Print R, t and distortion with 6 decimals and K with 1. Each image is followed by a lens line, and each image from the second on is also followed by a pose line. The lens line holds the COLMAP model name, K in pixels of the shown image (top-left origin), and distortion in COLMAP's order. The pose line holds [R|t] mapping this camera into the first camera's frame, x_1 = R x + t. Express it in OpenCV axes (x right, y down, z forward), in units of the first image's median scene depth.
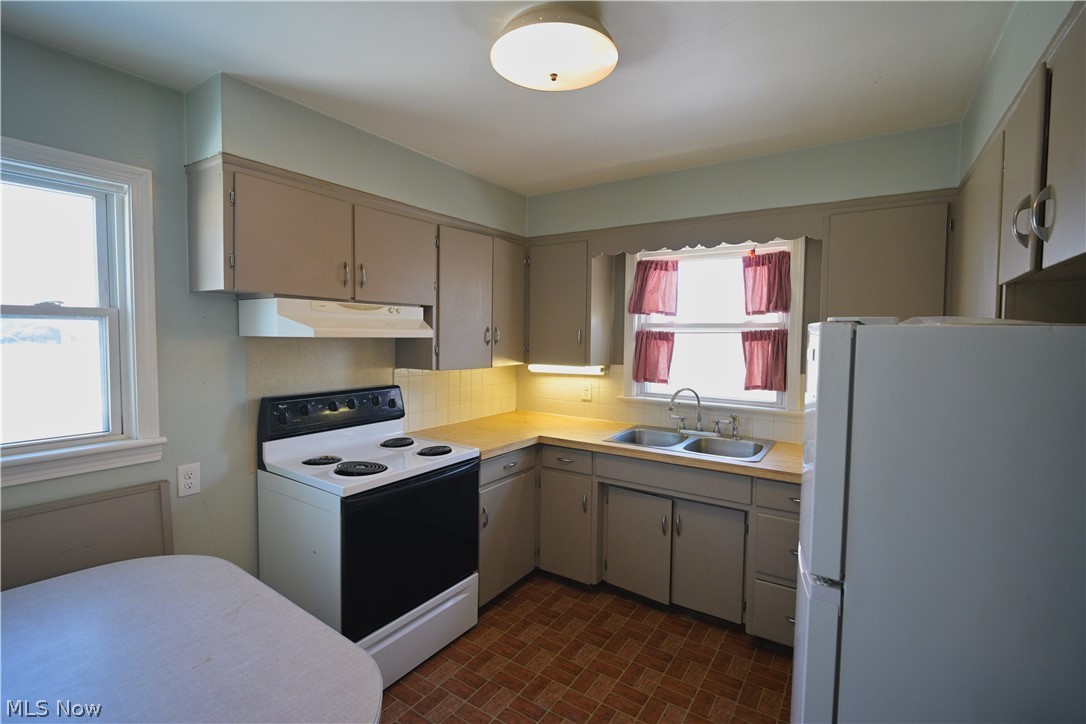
lens RADIAL K [[497.7, 0, 543.4], [0, 497.7, 356.5], [0, 0, 1]] dist [-0.009117, -0.002258]
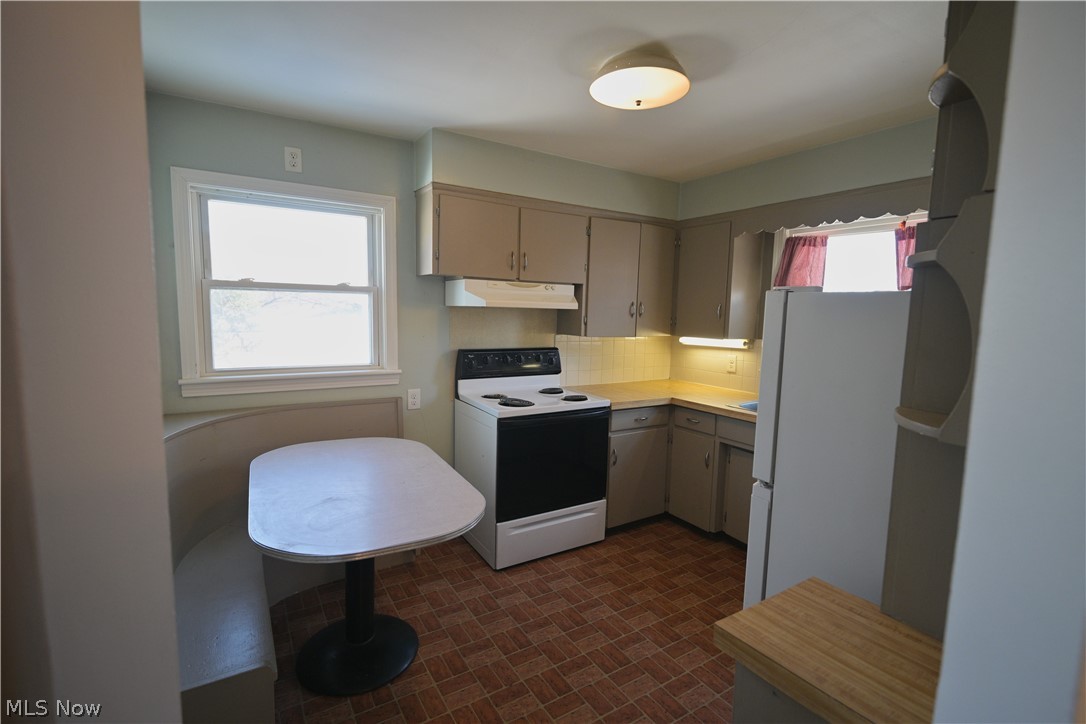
lens RADIAL K [[497.7, 0, 543.5], [0, 497.7, 366.2], [0, 0, 1]] dist [-0.009117, -0.002258]
pose [[0.909731, 0.057379, -0.411214, 0.220405], [-0.032913, 0.997254, 0.066340, 0.024568], [0.413891, -0.046817, 0.909122, -0.183804]]
